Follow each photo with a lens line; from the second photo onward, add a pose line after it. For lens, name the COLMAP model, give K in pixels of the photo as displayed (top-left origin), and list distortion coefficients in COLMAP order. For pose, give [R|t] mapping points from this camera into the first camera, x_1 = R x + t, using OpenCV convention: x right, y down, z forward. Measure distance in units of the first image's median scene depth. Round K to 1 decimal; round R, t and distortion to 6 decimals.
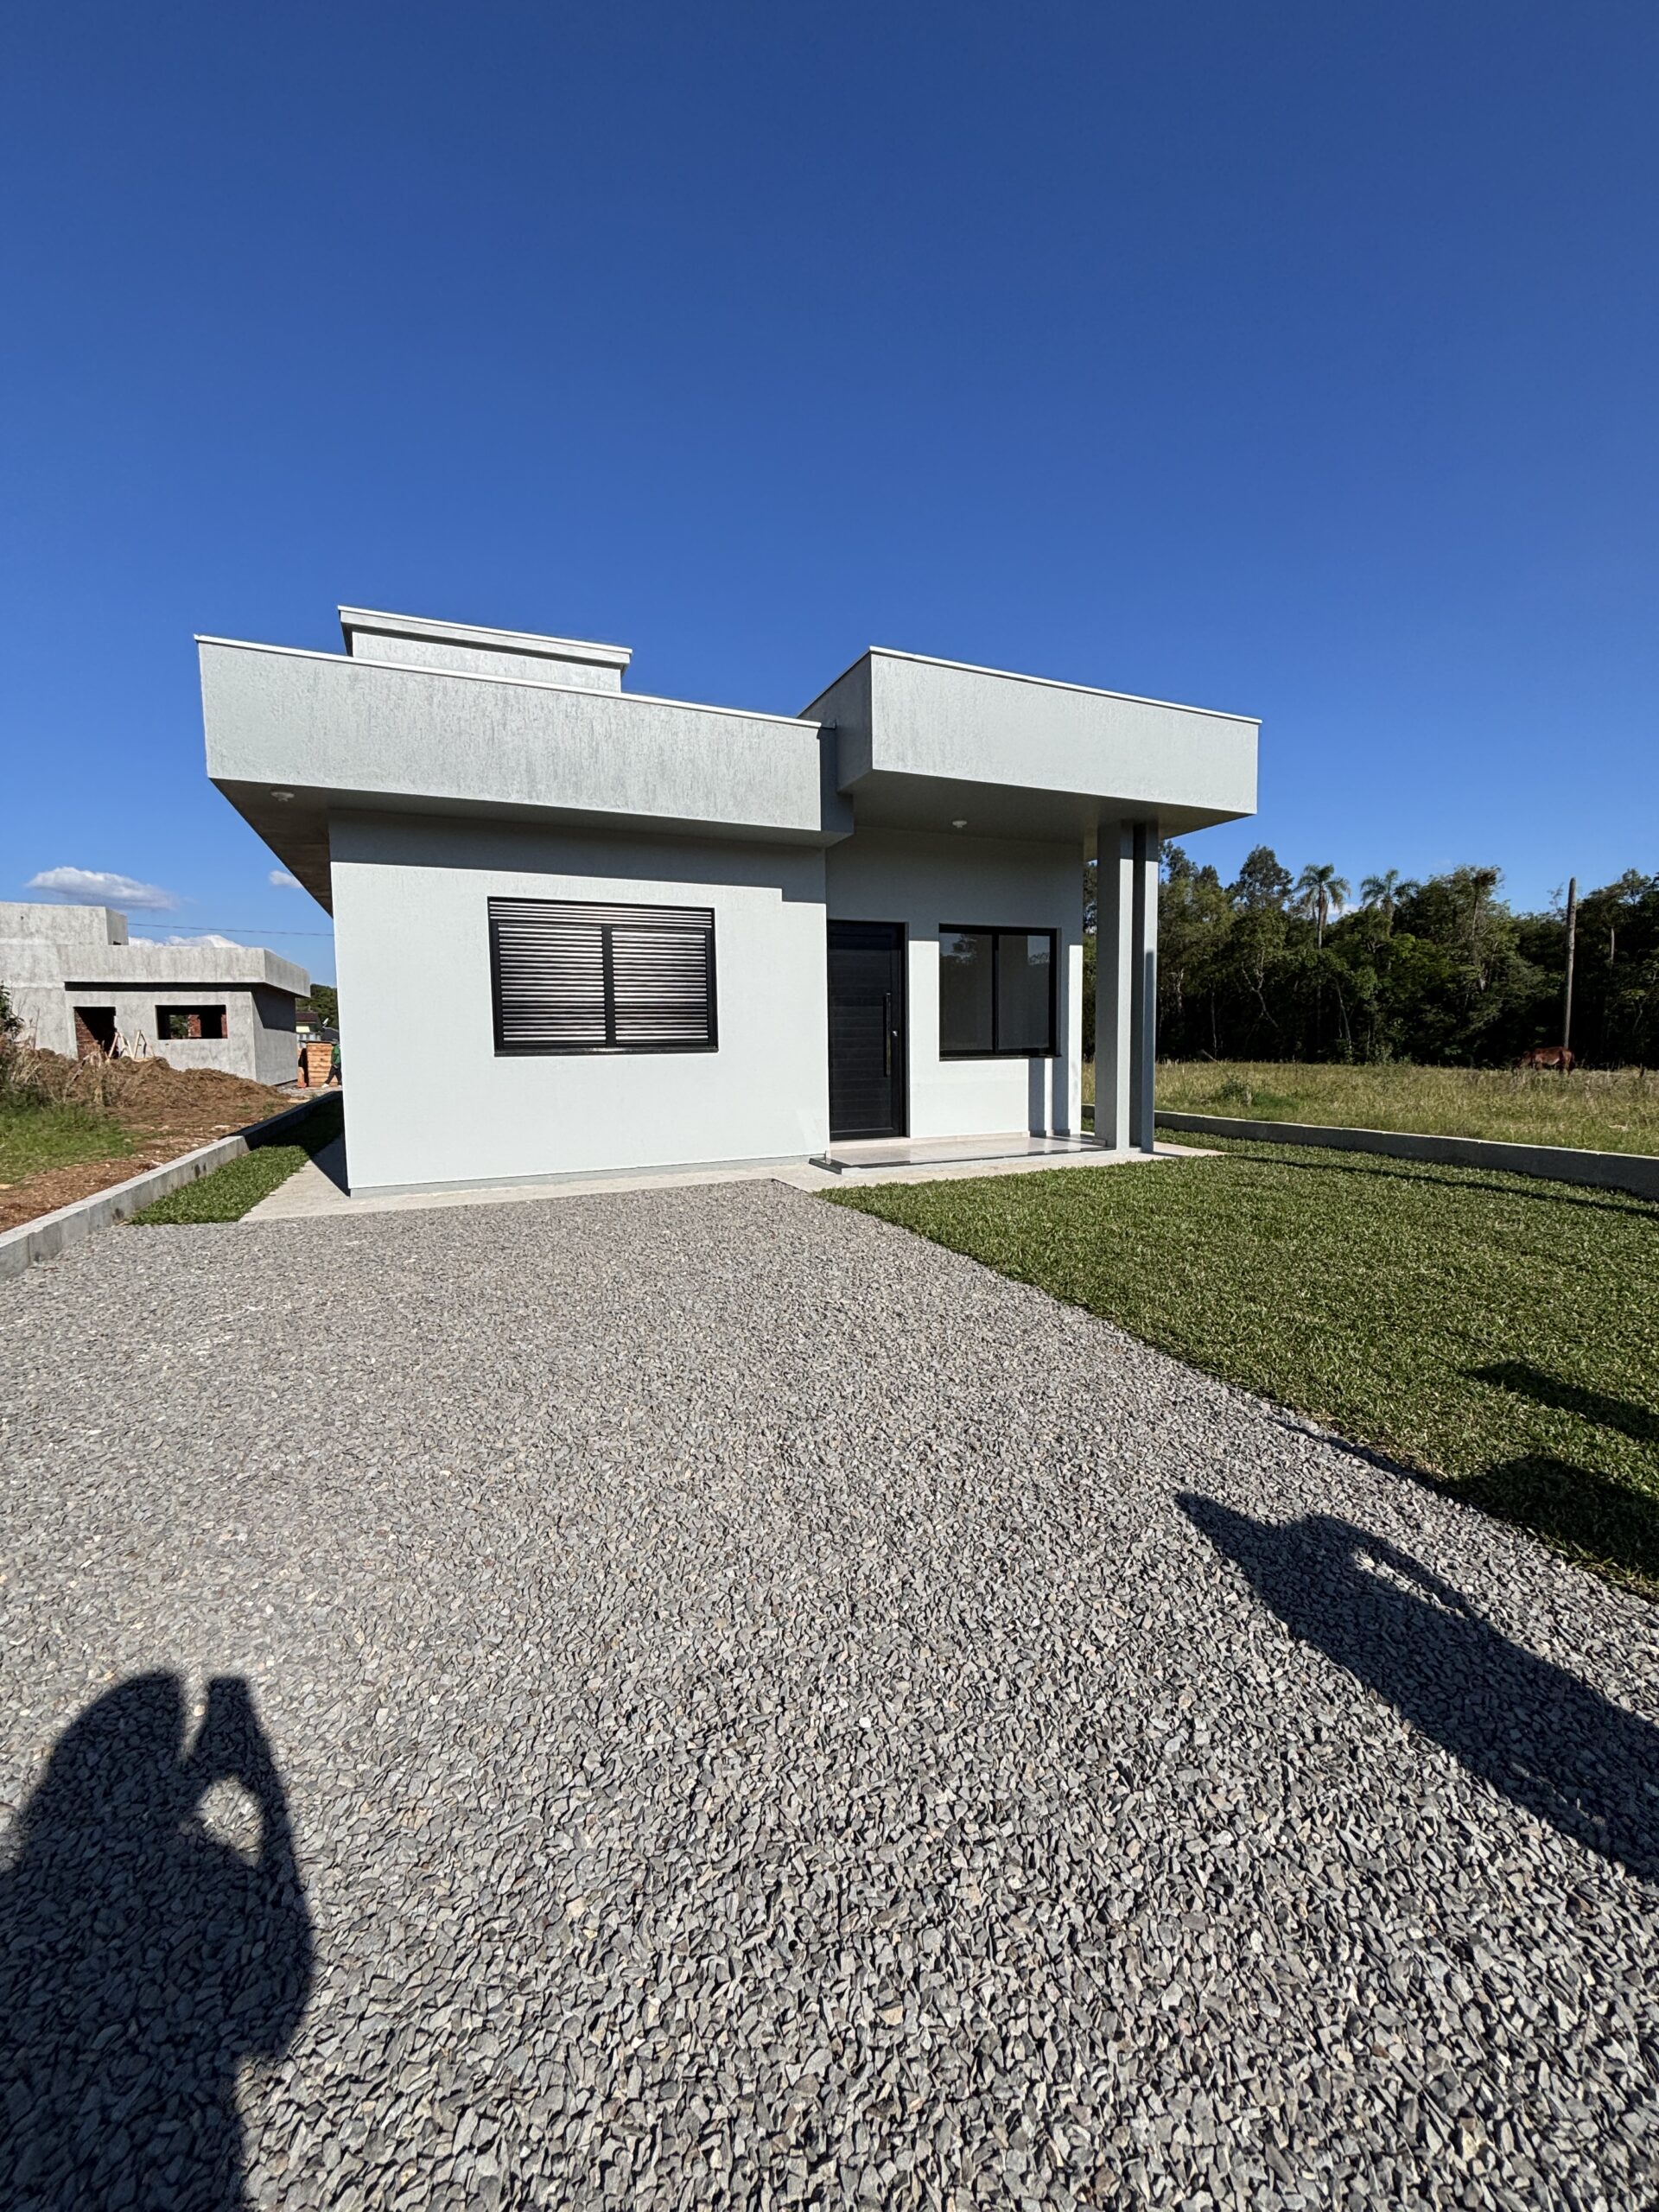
lens RADIAL K [[892.6, 0, 831.7], [0, 892.6, 1101.8], [0, 0, 1]] dist [0.001266, -0.000063]
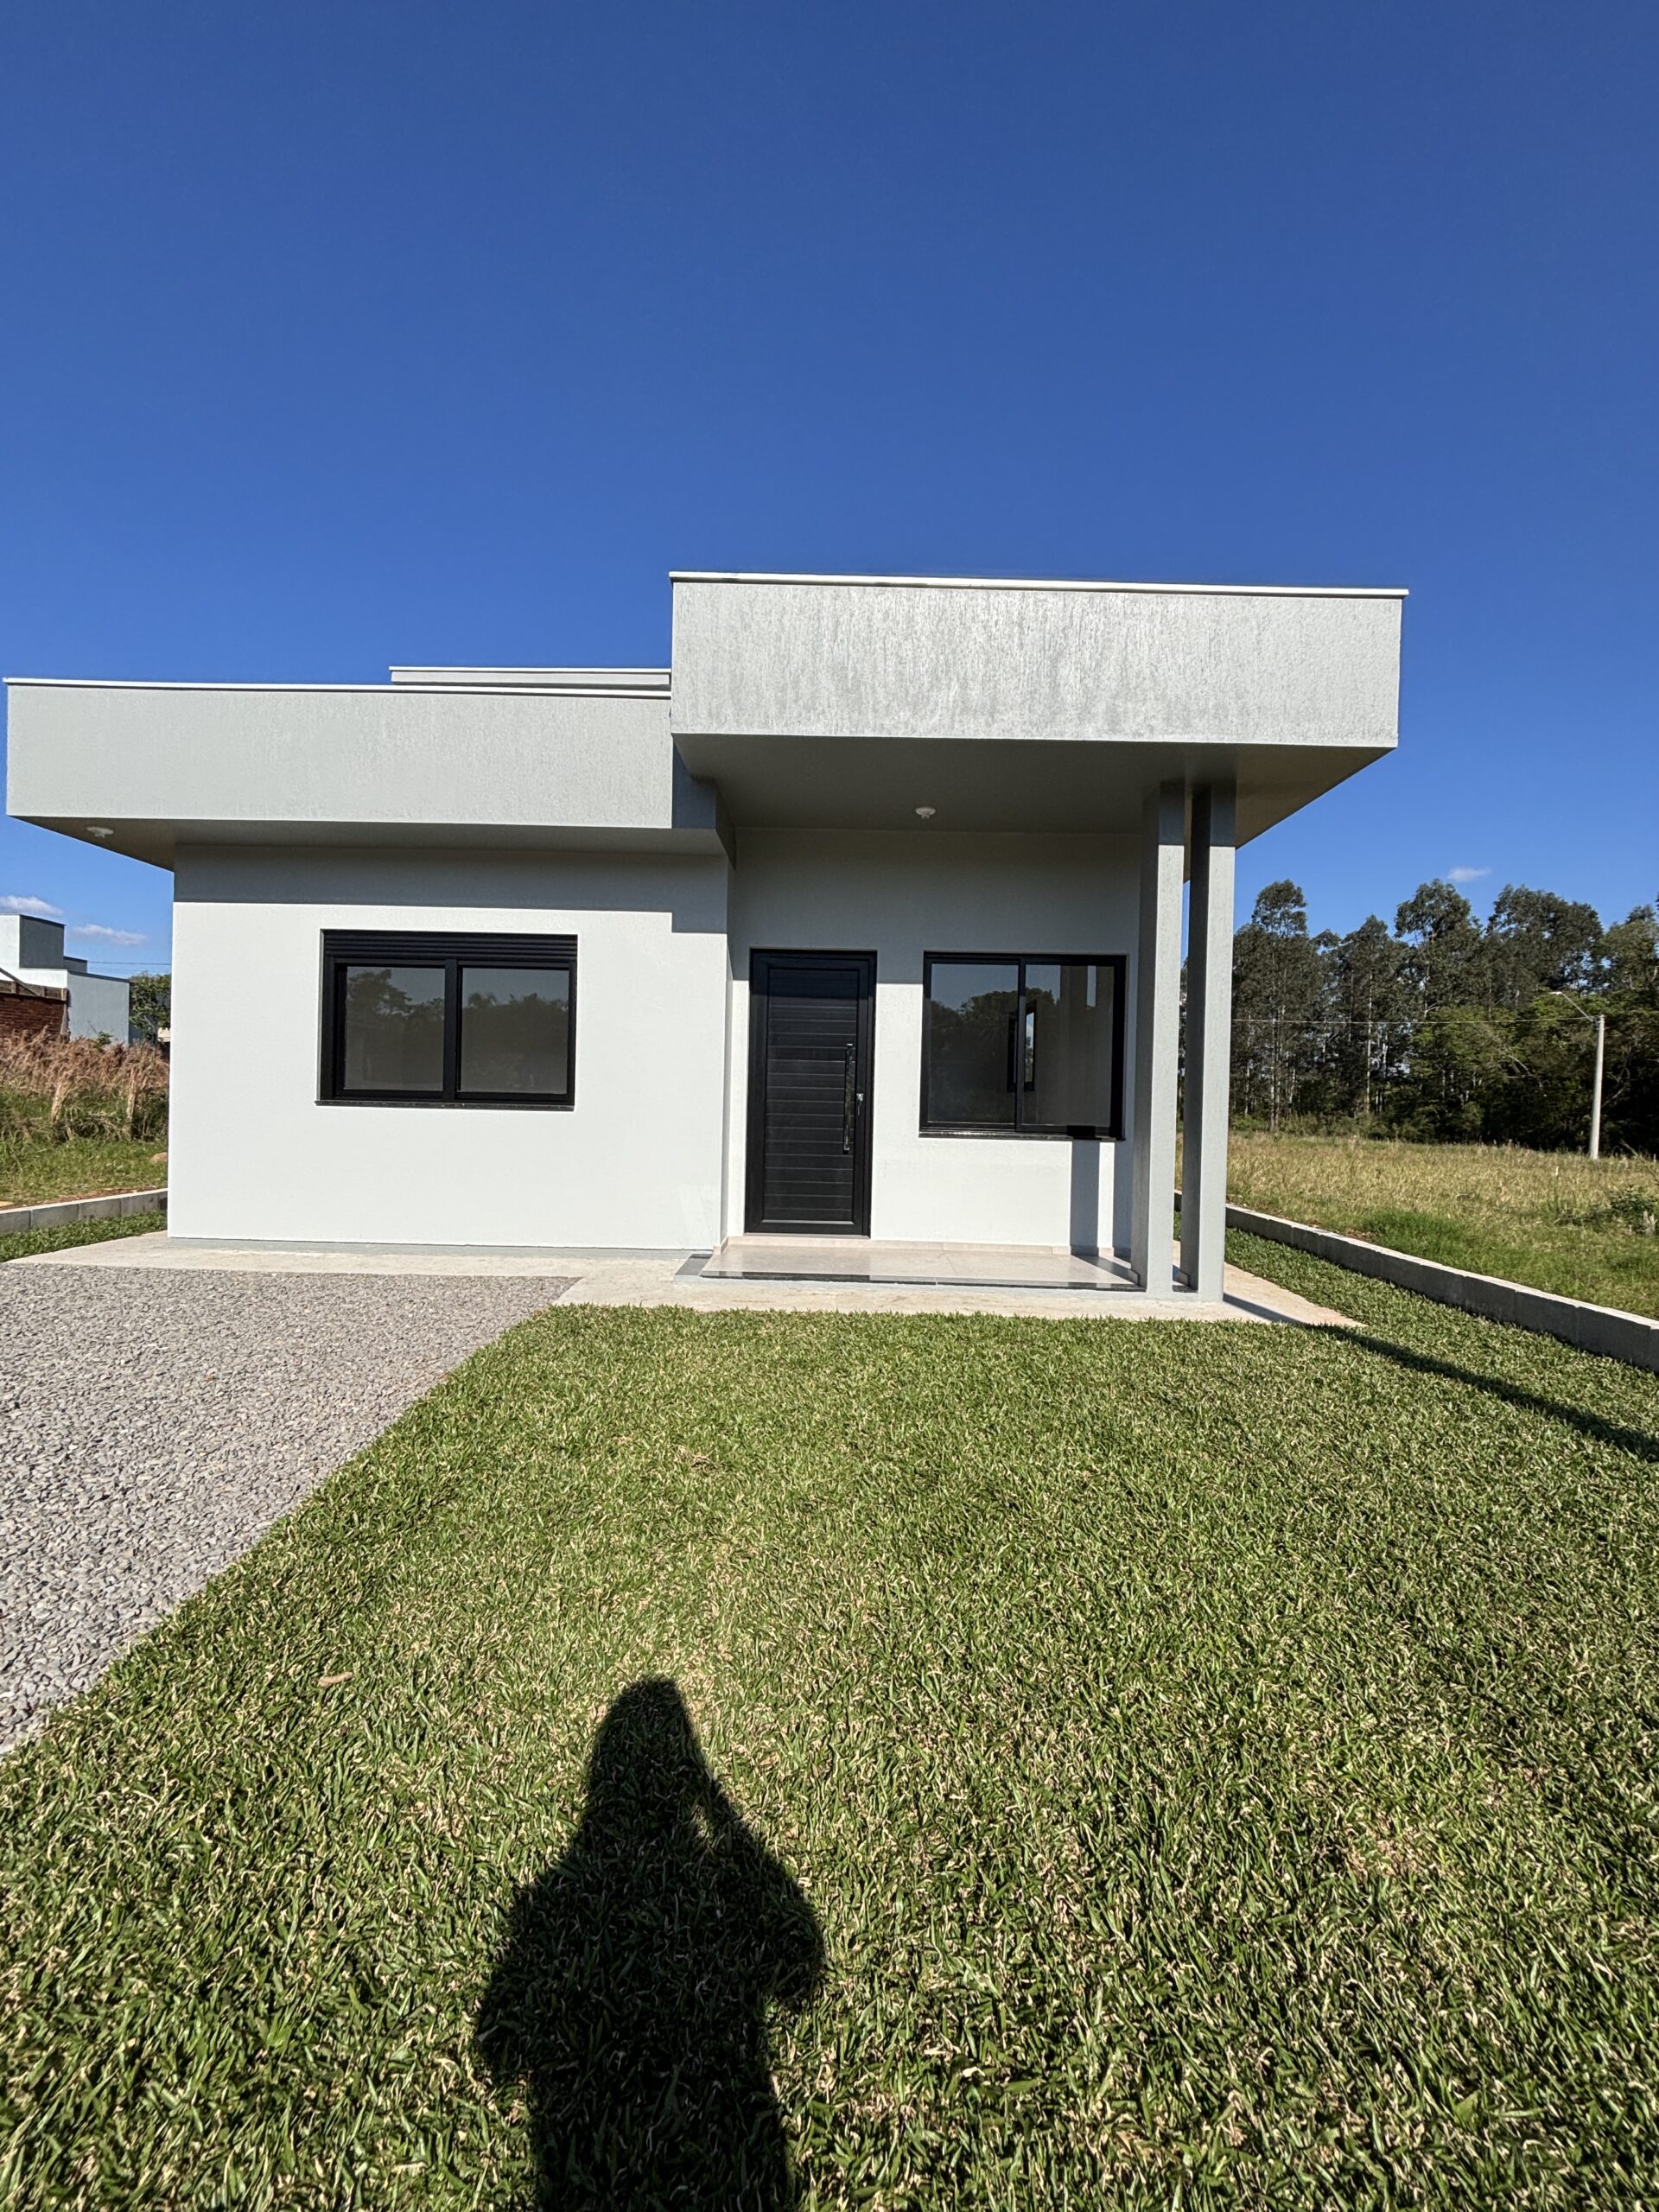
lens RADIAL K [[892.6, 0, 831.1], [0, 892.6, 1113.1], [0, 0, 1]] dist [0.001266, -0.000063]
pose [[0.911260, 0.042991, -0.409581, 0.372312], [-0.066905, 0.996779, -0.044229, -0.030115], [0.406361, 0.067707, 0.911201, 0.315887]]
